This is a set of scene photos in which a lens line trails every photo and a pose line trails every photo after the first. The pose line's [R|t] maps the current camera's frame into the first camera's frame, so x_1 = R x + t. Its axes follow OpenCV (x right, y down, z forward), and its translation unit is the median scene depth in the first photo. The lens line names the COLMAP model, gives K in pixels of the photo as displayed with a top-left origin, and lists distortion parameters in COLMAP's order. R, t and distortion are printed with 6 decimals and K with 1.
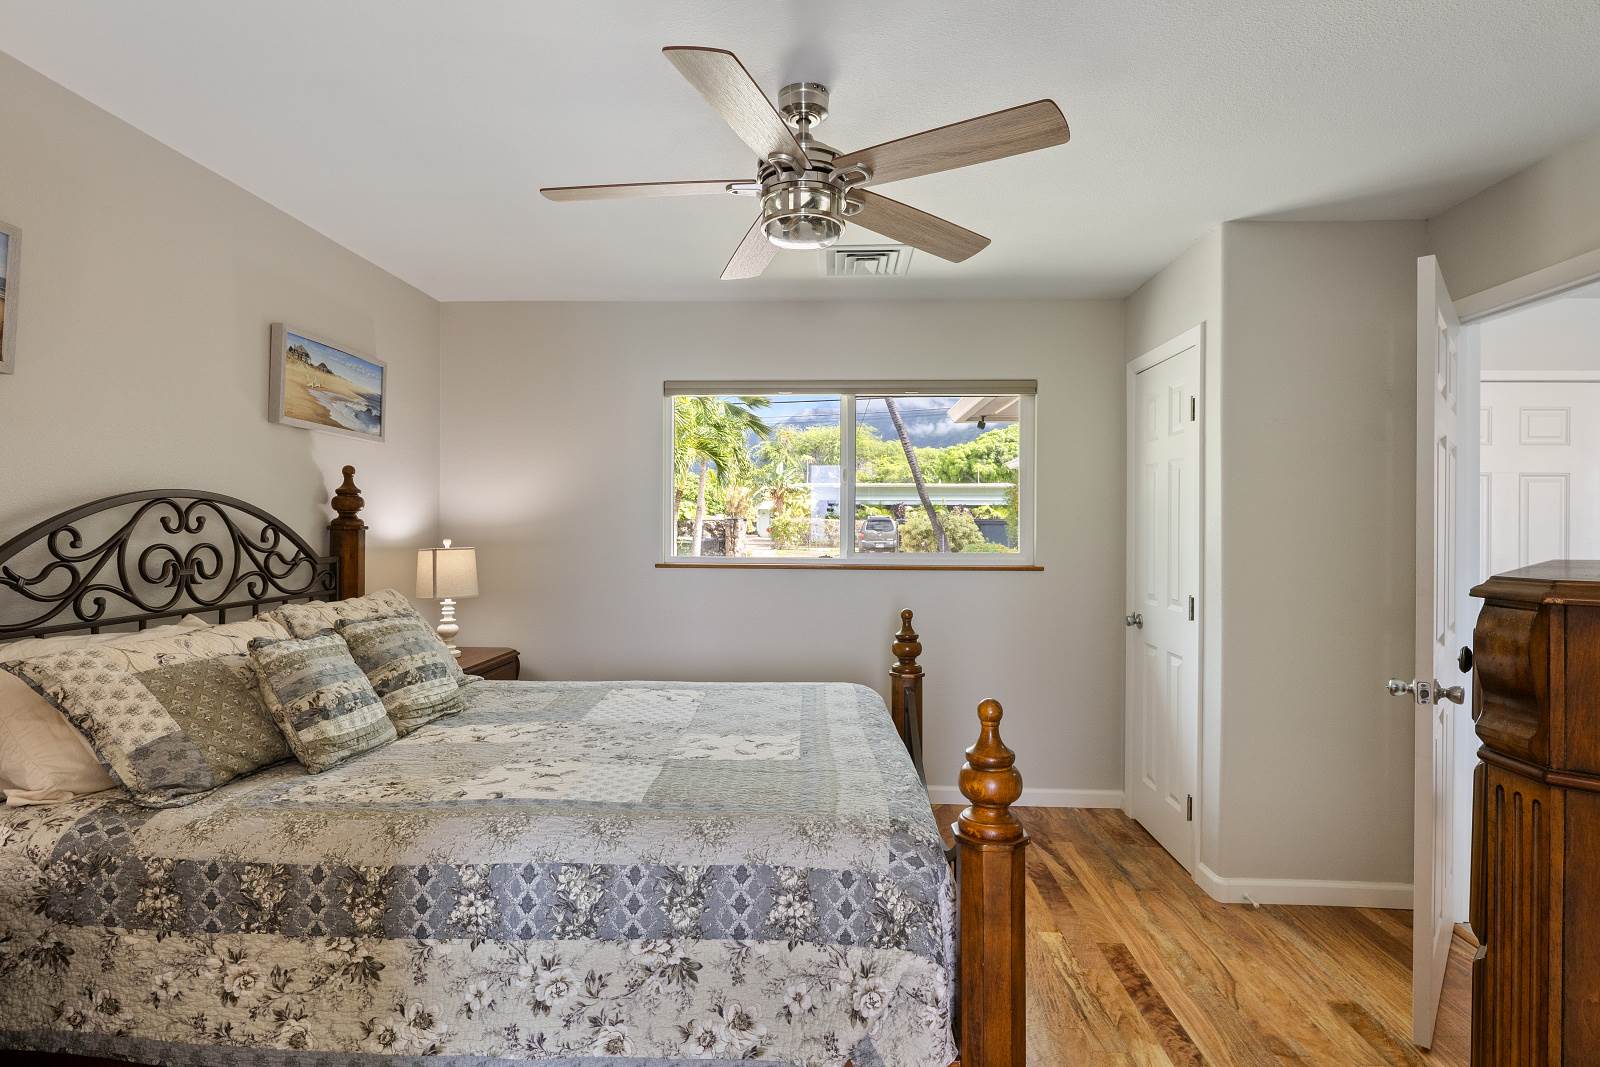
lens RADIAL K [[733.2, 0, 800.0], [0, 733.2, 533.5], [0, 0, 1]] dist [-0.000299, -0.000024]
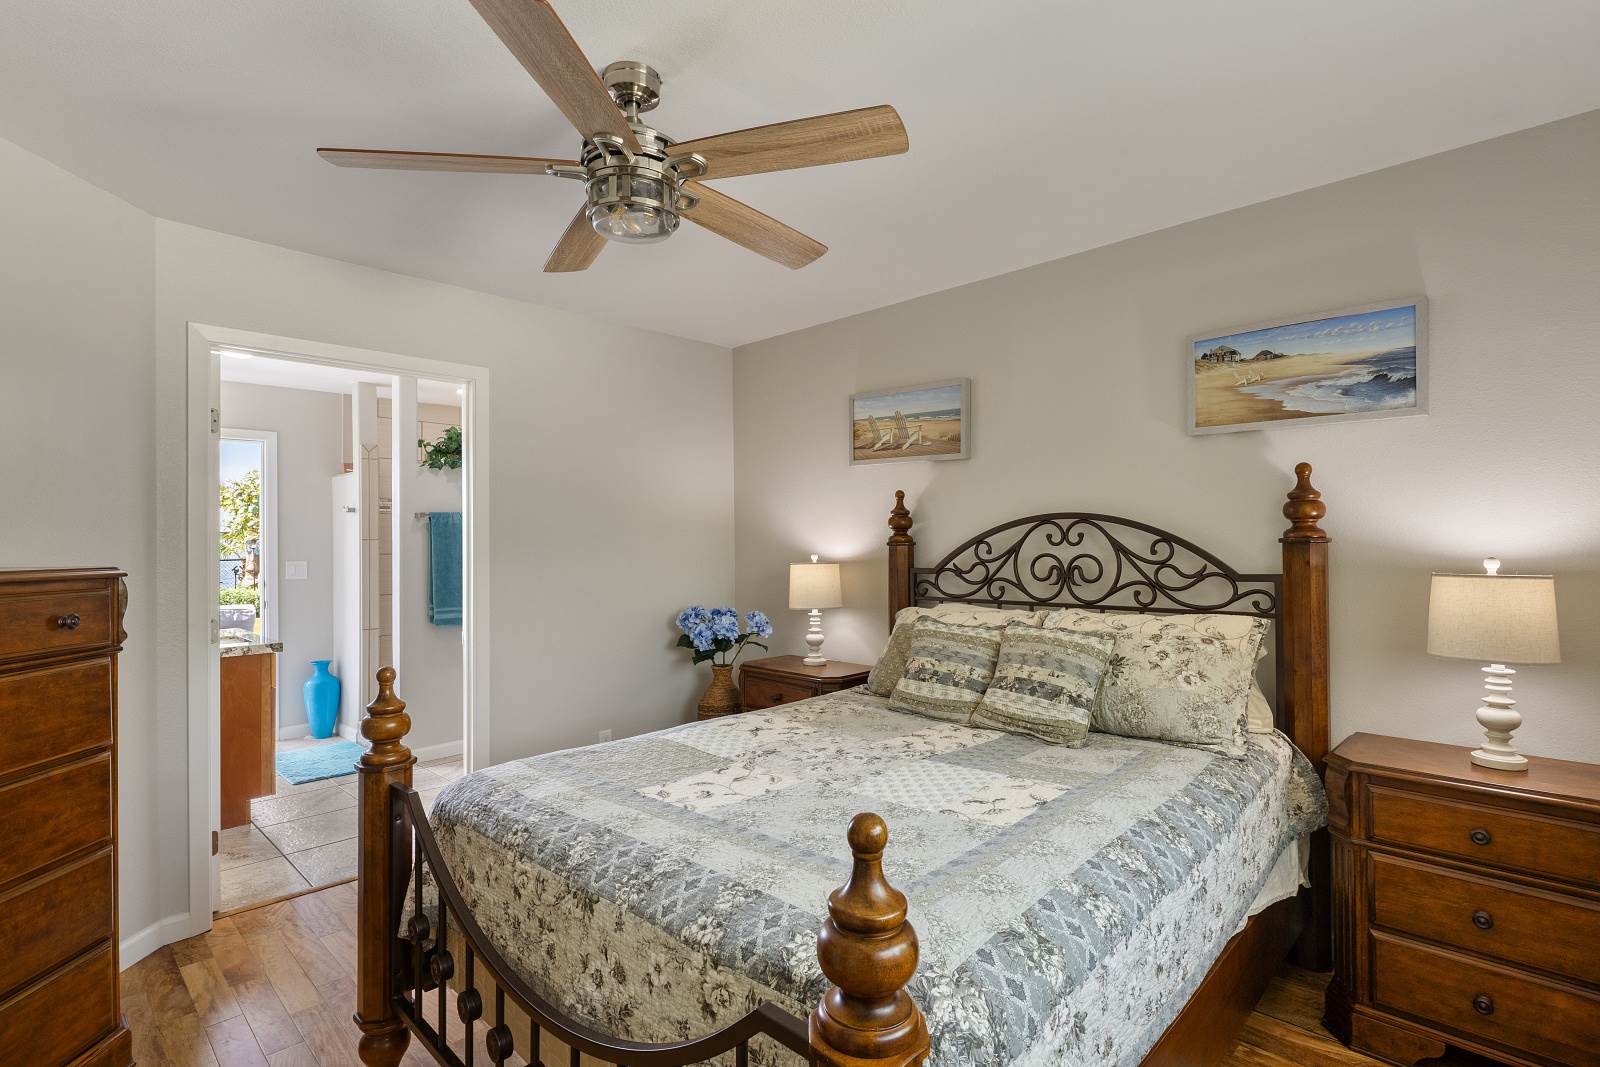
lens RADIAL K [[773.3, 0, 800.0], [0, 773.3, 533.5], [0, 0, 1]] dist [-0.003223, -0.000199]
pose [[-0.653865, -0.006079, -0.756587, 0.512522], [-0.000418, 0.999970, -0.007673, -0.011210], [0.756611, -0.004701, -0.653848, 1.516819]]
